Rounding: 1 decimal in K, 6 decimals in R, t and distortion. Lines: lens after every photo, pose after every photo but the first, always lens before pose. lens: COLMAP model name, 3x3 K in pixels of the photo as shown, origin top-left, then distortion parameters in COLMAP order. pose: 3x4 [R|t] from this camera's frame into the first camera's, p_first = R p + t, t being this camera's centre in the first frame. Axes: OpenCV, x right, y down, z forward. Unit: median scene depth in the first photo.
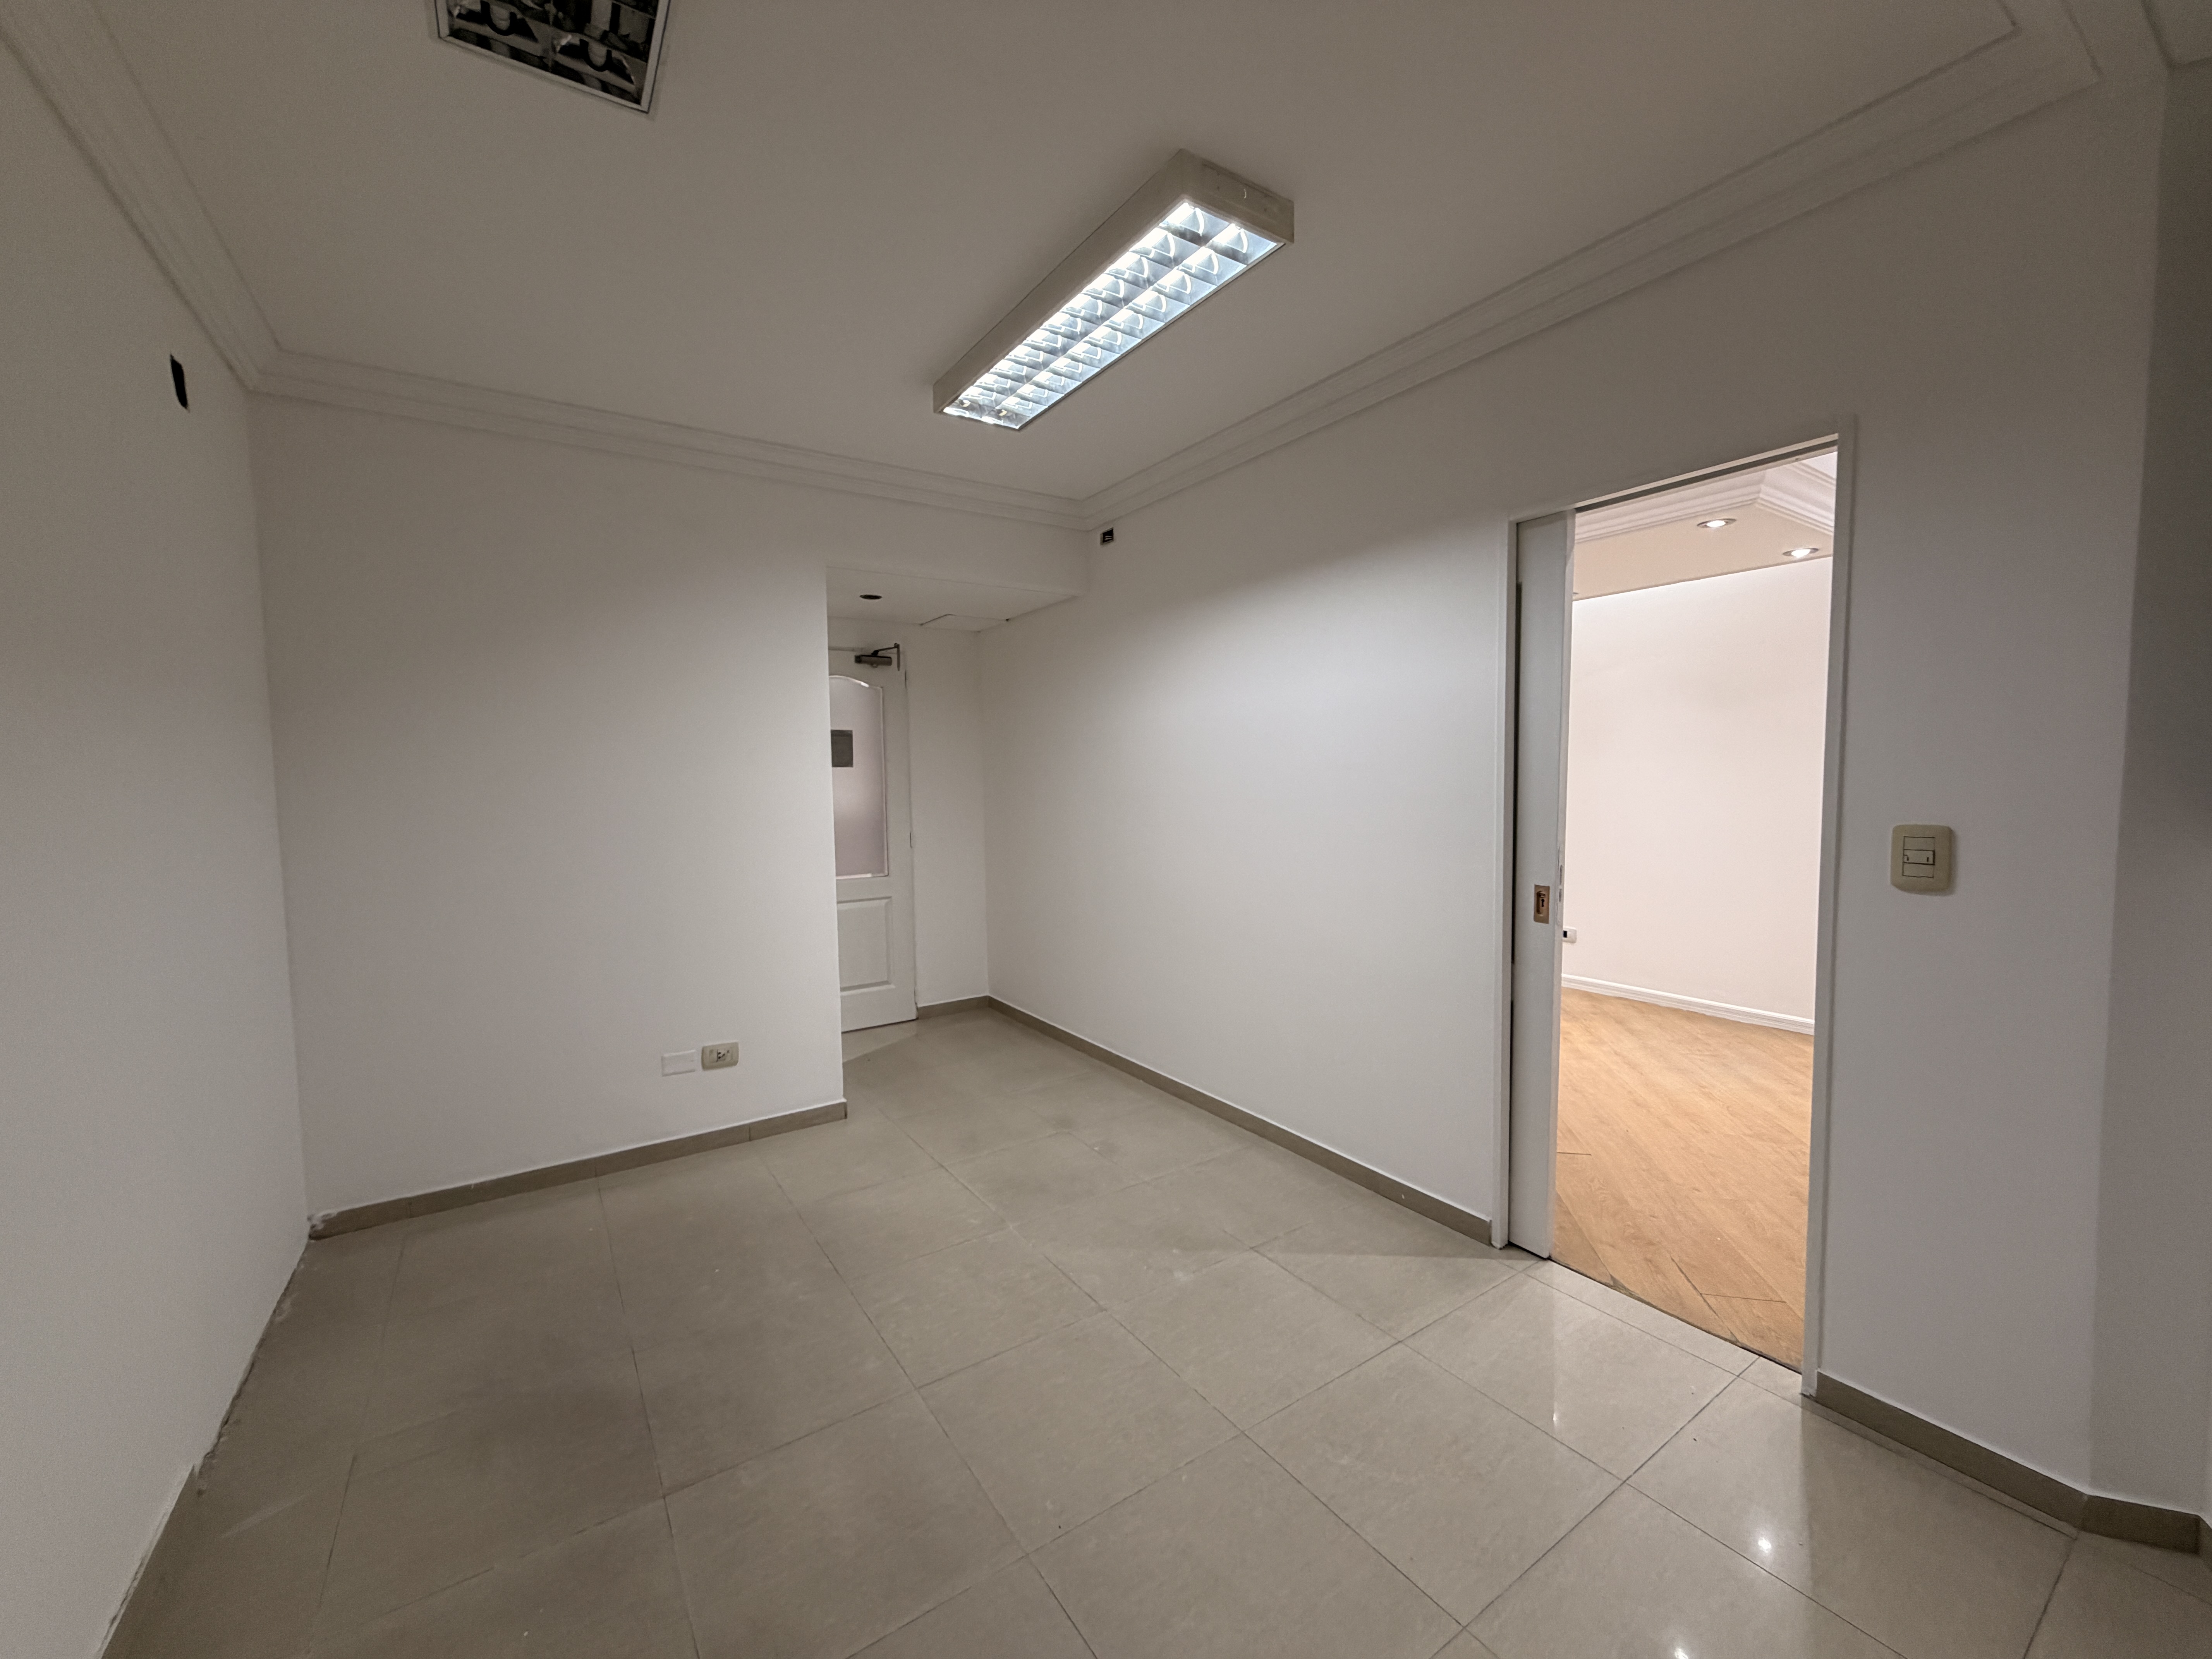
lens RADIAL K [[873.2, 0, 1095.9], [0, 873.2, 829.2], [0, 0, 1]] dist [-0.001229, 0.000212]
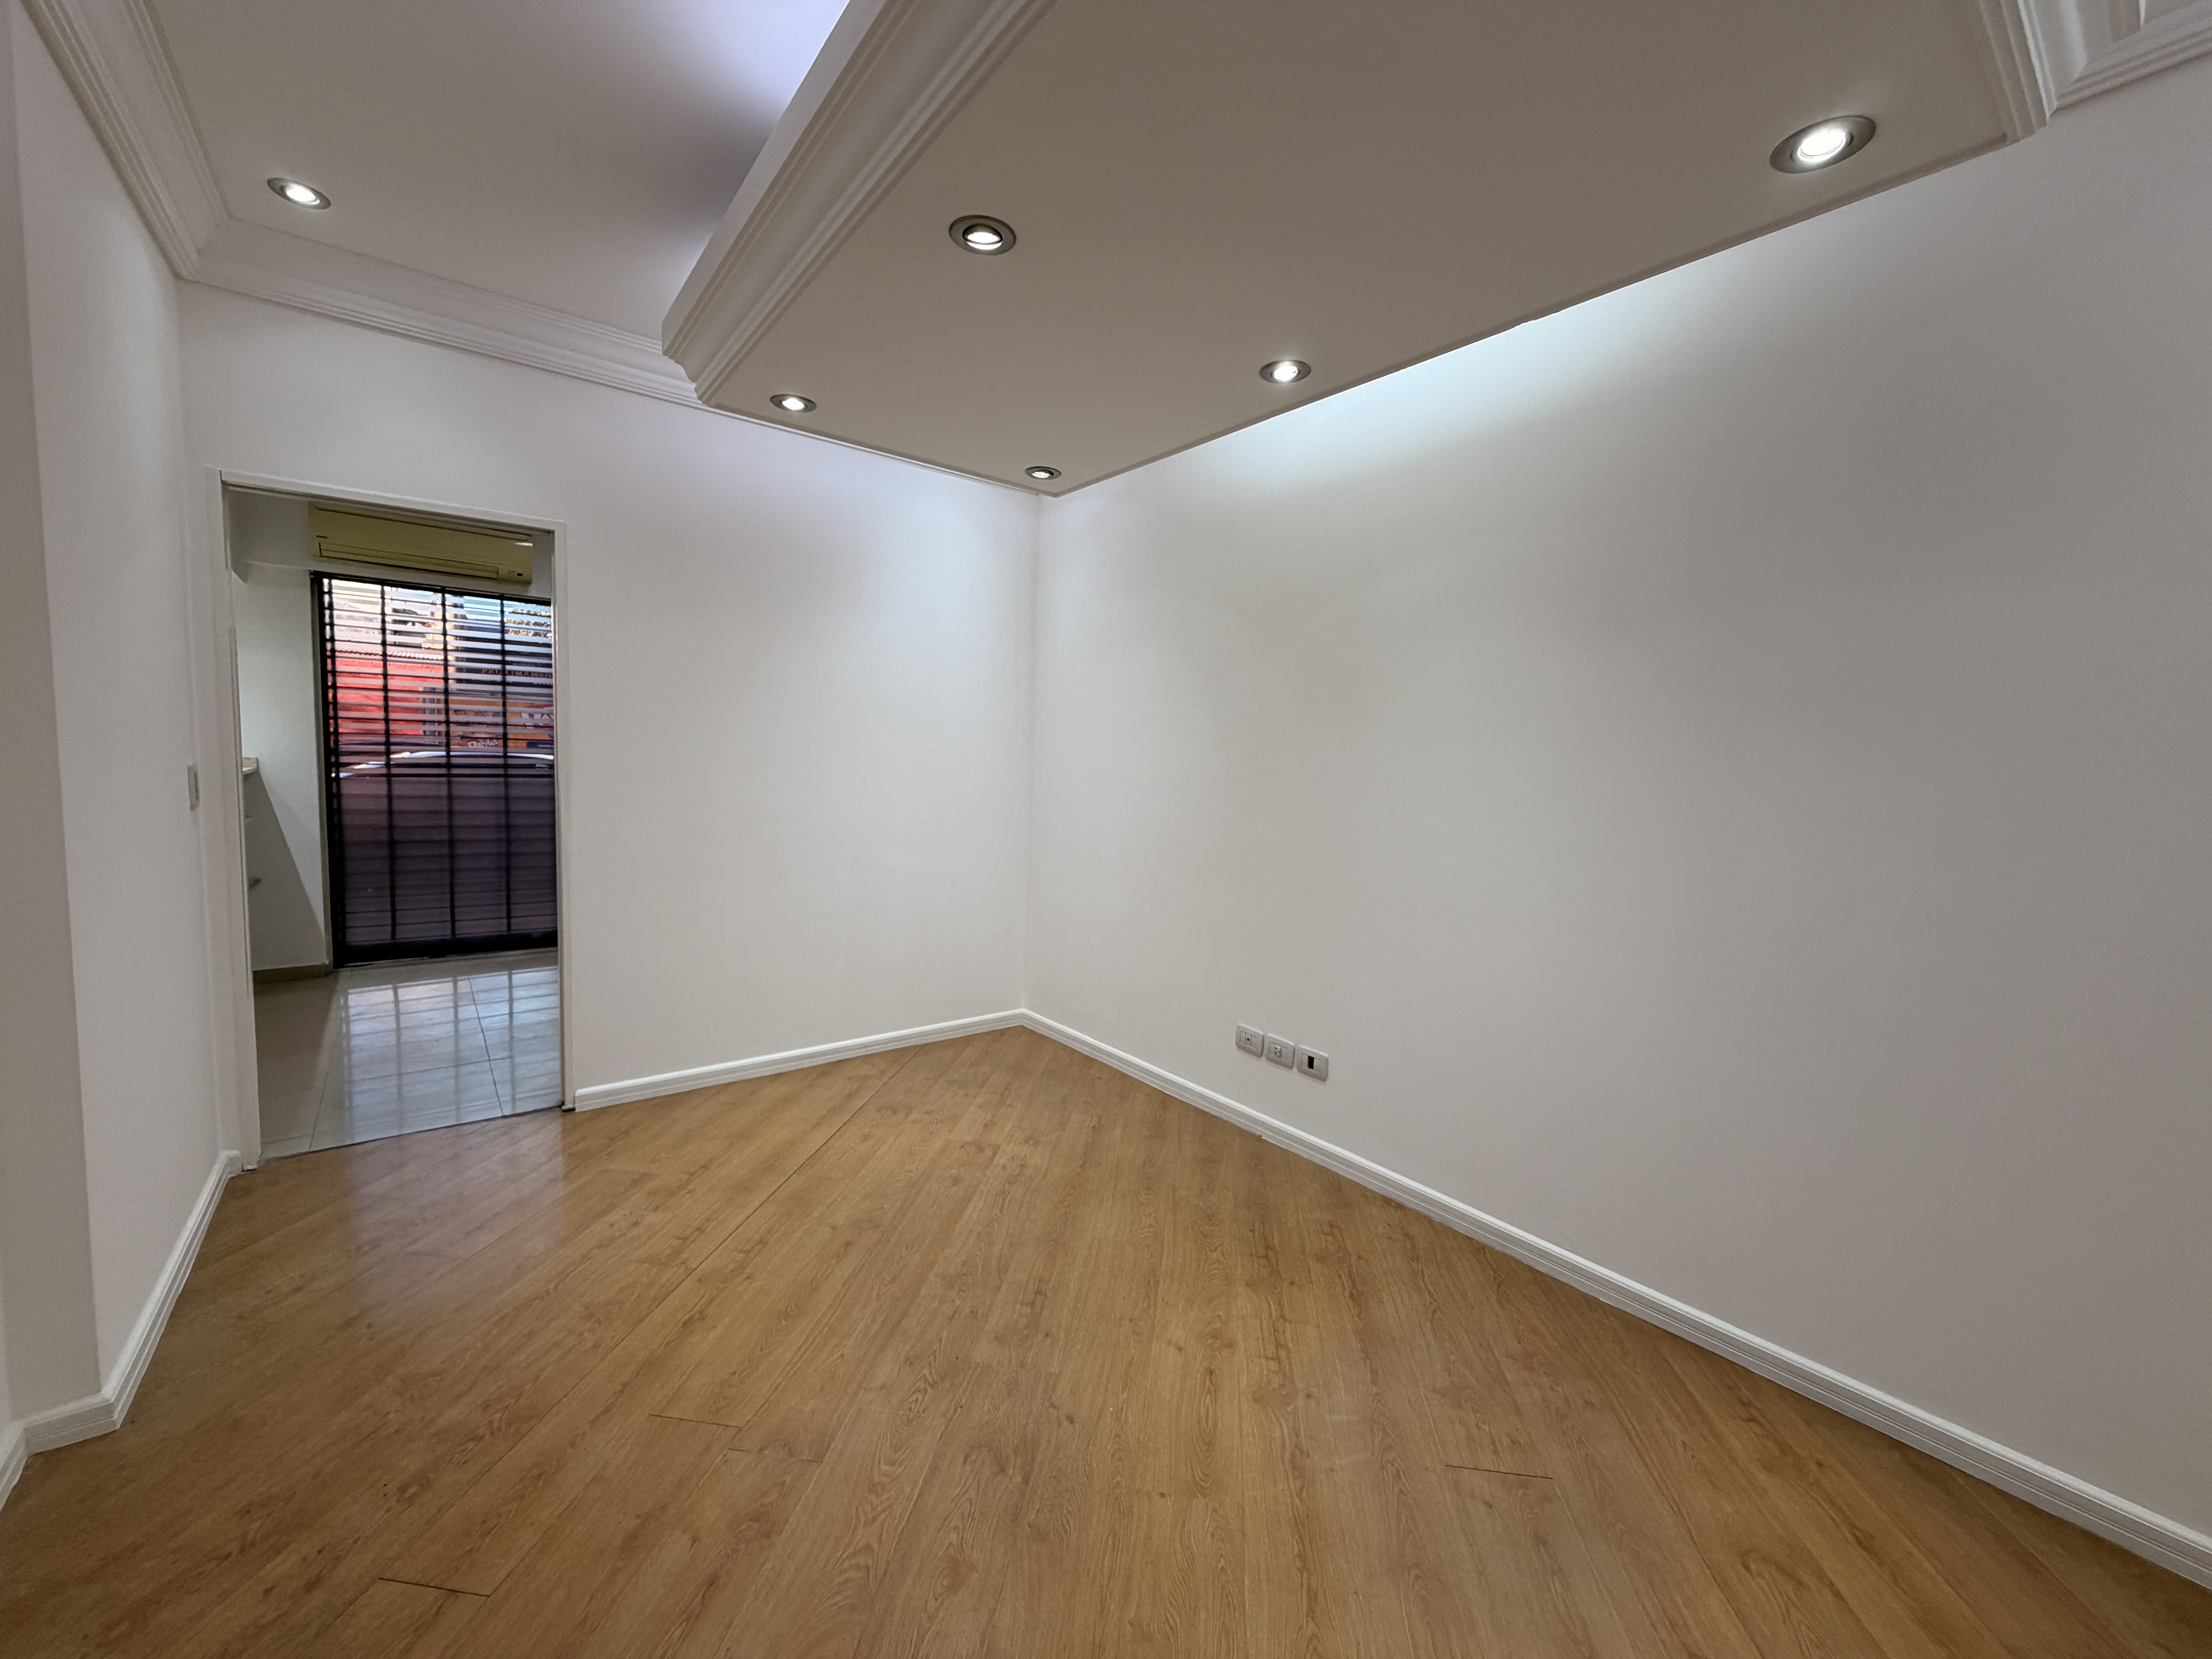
lens RADIAL K [[873.2, 0, 1094.3], [0, 873.2, 846.9], [0, 0, 1]] dist [-0.001229, 0.000212]
pose [[0.995486, 0.045899, 0.083077, 0.506115], [-0.049607, 0.997837, 0.043127, -0.043585], [-0.080918, -0.047054, 0.995609, 0.684946]]
